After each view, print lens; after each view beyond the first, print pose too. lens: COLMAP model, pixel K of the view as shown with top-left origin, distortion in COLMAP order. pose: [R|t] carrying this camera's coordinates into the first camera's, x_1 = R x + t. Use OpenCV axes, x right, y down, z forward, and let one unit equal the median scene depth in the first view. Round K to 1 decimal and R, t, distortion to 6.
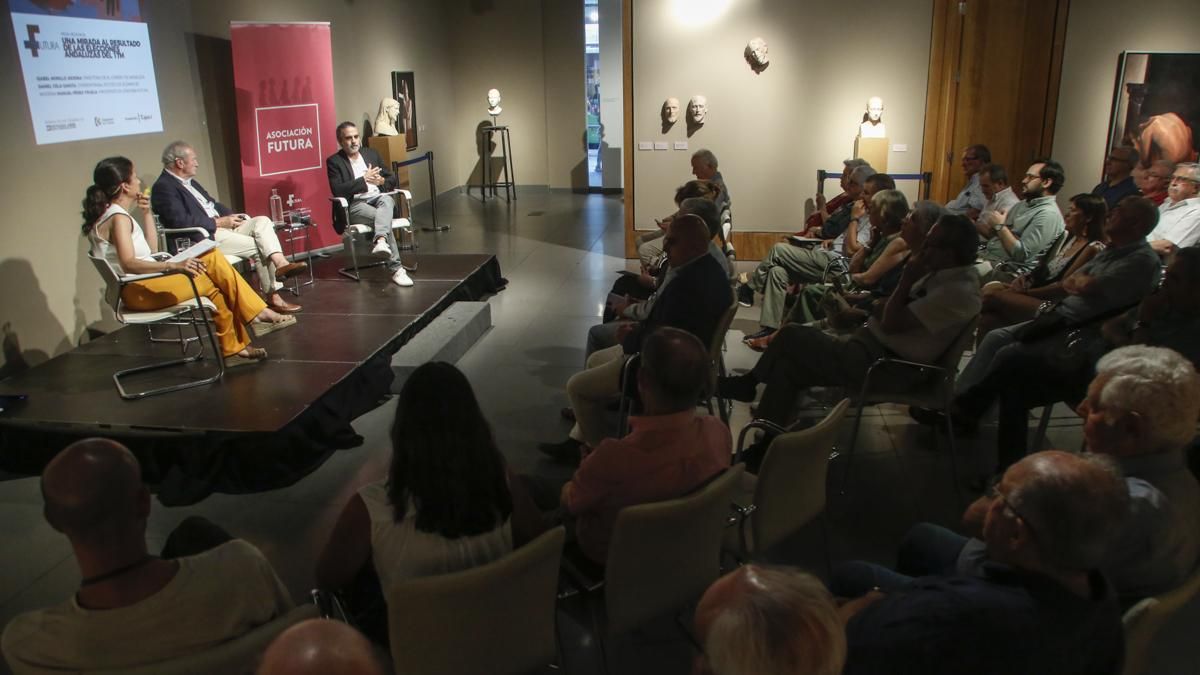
lens RADIAL K [[872.6, 0, 600.0], [0, 872.6, 337.5], [0, 0, 1]] dist [-0.098332, 0.074917]
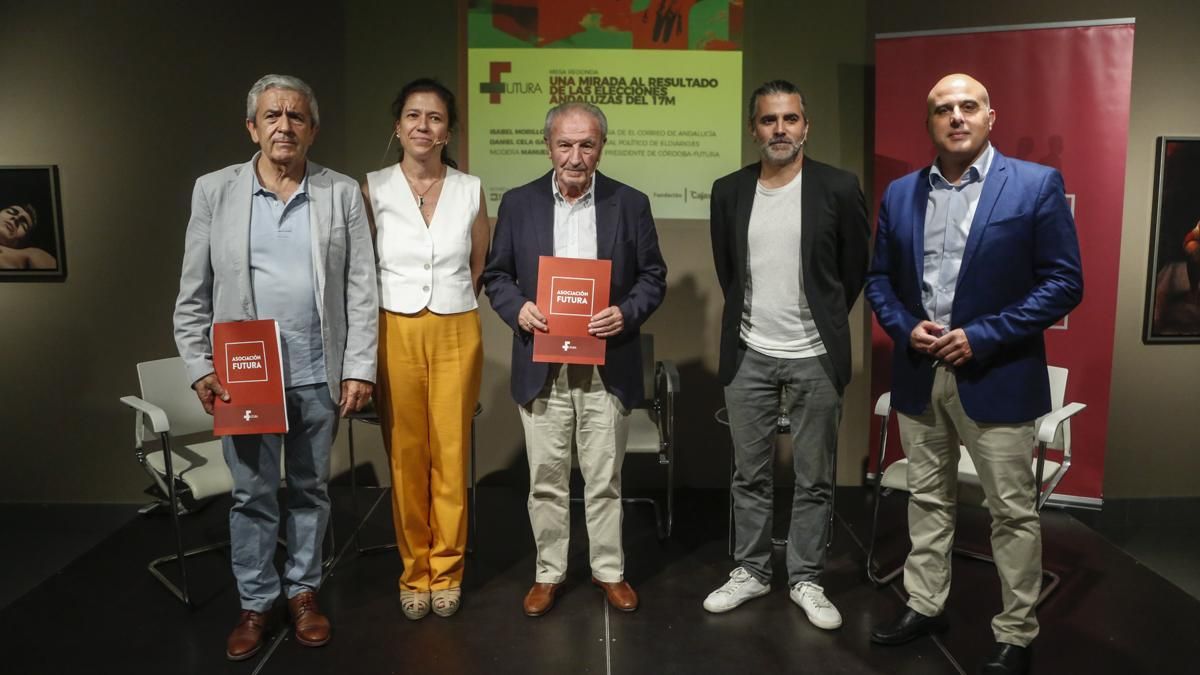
lens RADIAL K [[923.9, 0, 620.3], [0, 923.9, 318.4], [0, 0, 1]] dist [-0.120306, 0.098489]
pose [[0.169982, 0.140939, -0.975317, 0.136612], [-0.299904, 0.950172, 0.085037, -0.212221], [0.938703, 0.278047, 0.203780, 0.829022]]
